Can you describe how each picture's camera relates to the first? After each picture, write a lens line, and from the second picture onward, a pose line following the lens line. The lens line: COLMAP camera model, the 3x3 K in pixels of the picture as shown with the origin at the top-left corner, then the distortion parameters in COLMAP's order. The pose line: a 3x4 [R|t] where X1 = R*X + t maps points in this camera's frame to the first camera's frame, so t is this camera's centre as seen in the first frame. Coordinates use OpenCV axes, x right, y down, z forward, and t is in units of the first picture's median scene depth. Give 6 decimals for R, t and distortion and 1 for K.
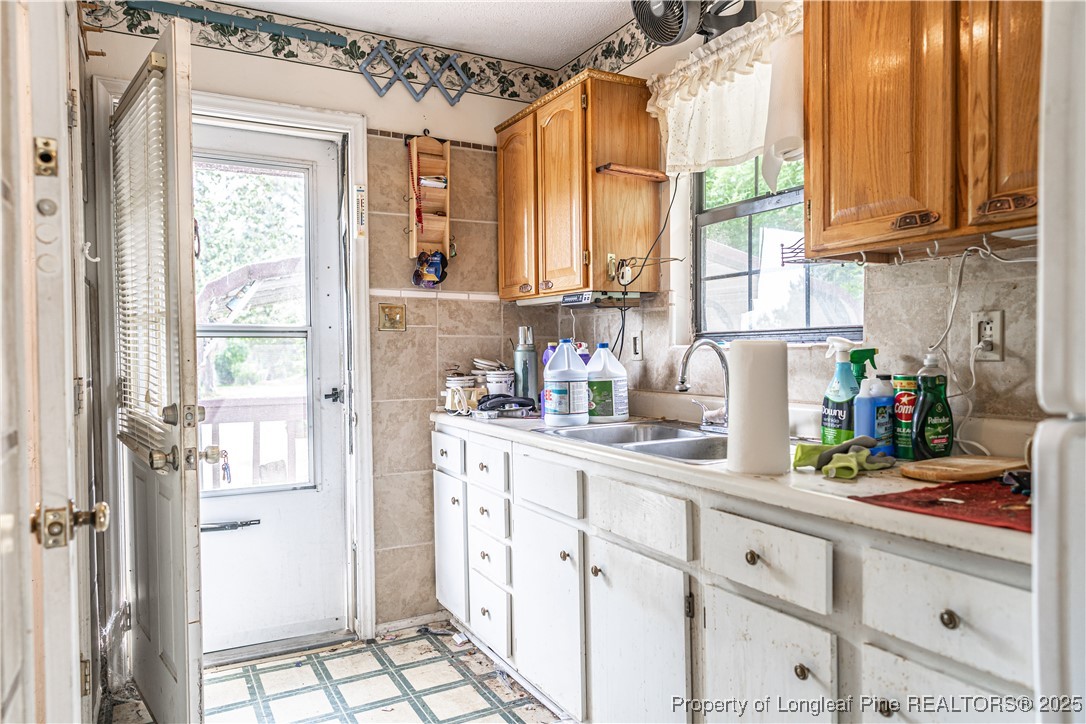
lens RADIAL K [[727.2, 0, 547.5], [0, 727.2, 367.5], [0, 0, 1]] dist [-0.002844, 0.007053]
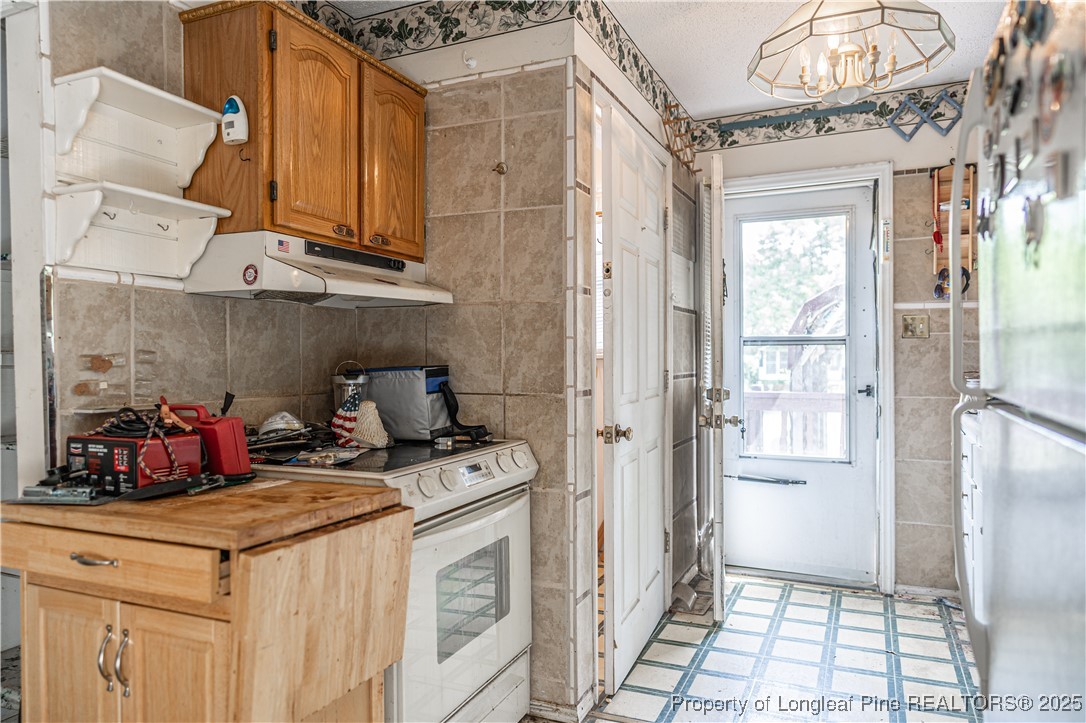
lens RADIAL K [[727.2, 0, 547.5], [0, 727.2, 367.0], [0, 0, 1]] dist [-0.002844, 0.007053]
pose [[0.610871, 0.013975, -0.791607, 0.360678], [-0.018076, 0.999830, 0.003701, 0.002901], [0.791524, 0.012048, 0.611020, -0.190566]]
